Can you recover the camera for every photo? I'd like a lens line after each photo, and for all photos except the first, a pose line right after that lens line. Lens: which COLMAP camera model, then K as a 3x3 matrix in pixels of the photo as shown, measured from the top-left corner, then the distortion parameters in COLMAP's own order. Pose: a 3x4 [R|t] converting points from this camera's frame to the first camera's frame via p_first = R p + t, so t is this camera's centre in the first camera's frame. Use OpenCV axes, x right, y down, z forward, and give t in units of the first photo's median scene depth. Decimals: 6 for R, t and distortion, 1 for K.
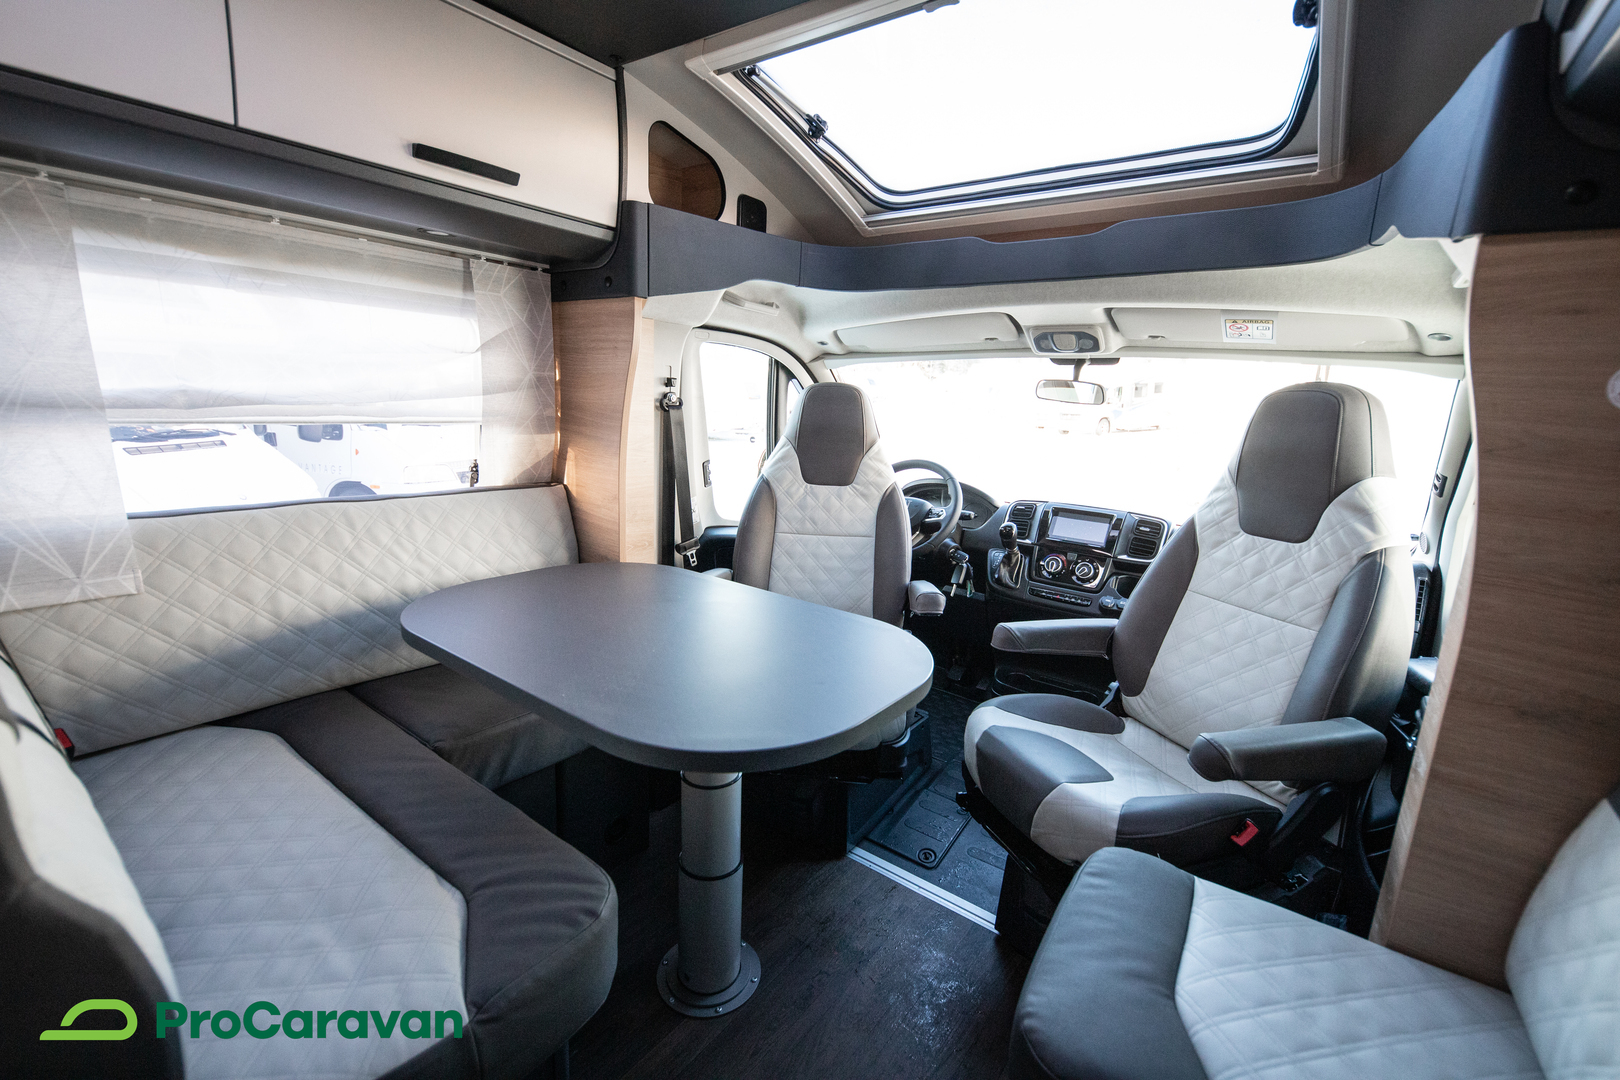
lens RADIAL K [[702.1, 0, 810.0], [0, 702.1, 540.0], [0, 0, 1]] dist [0.001200, 0.000063]
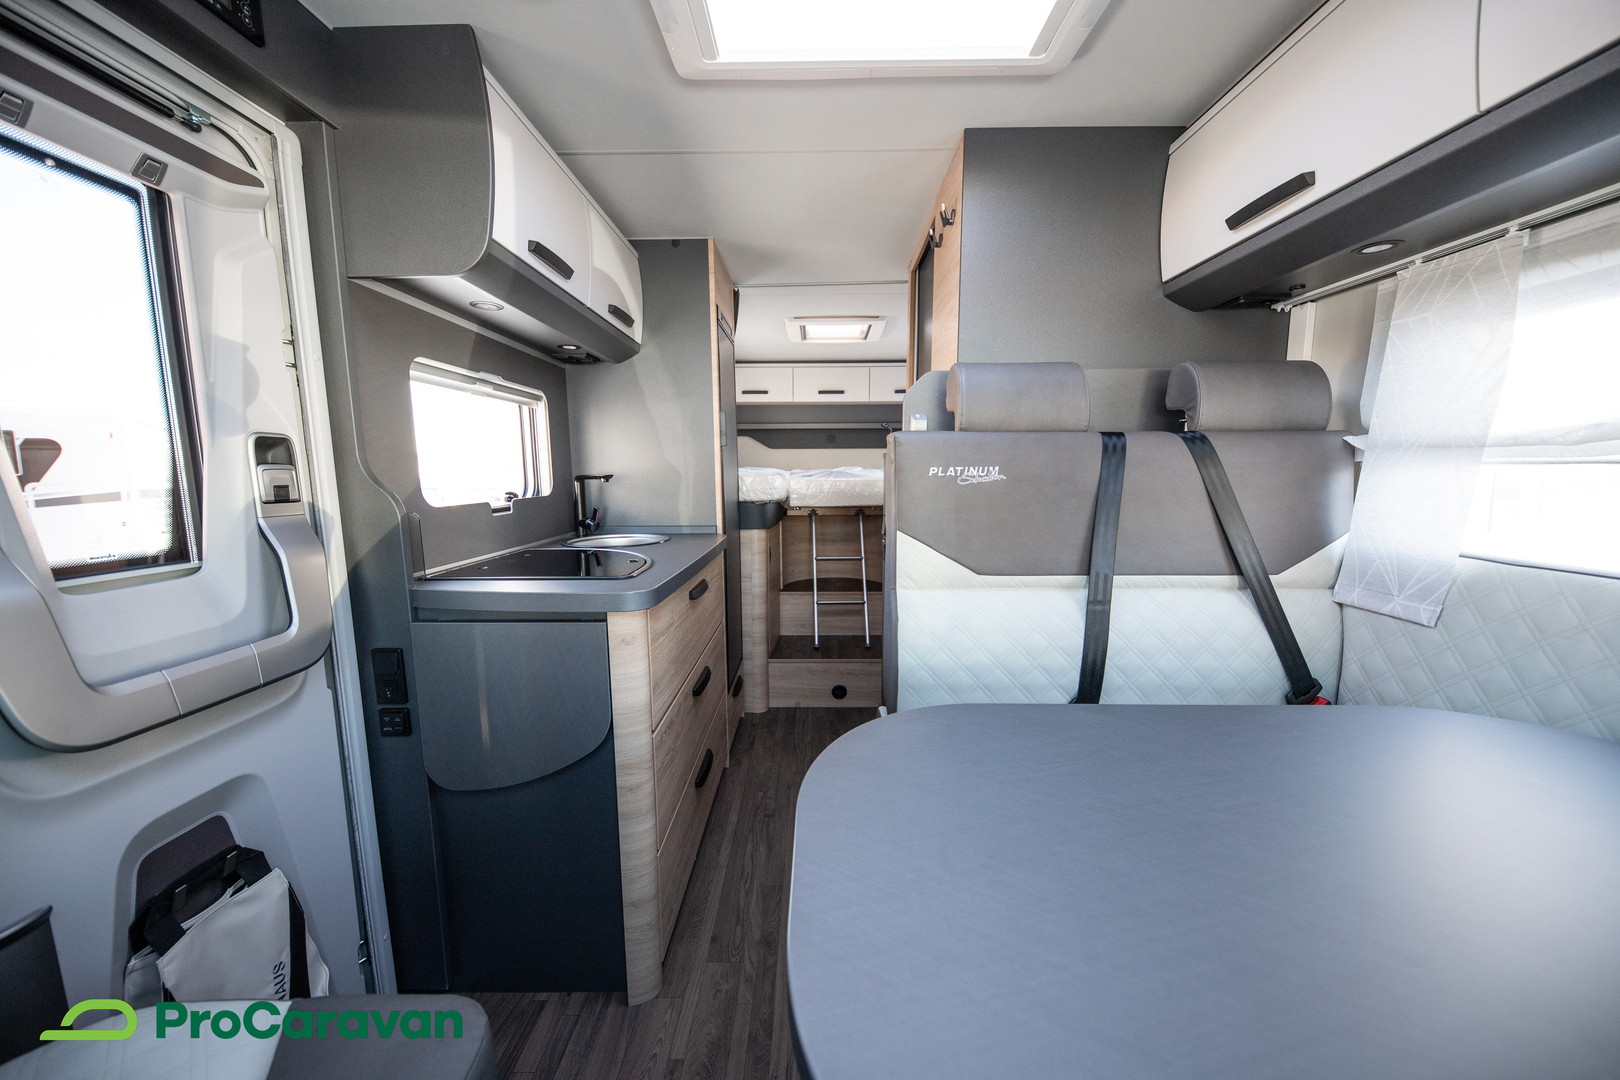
lens RADIAL K [[560.8, 0, 810.0], [0, 560.8, 540.0], [0, 0, 1]] dist [0.021774, -0.011586]
pose [[-0.800965, 0.031996, -0.597855, 0.181012], [-0.150992, 0.955498, 0.253425, -0.082355], [0.579358, 0.293256, -0.760490, 0.751896]]
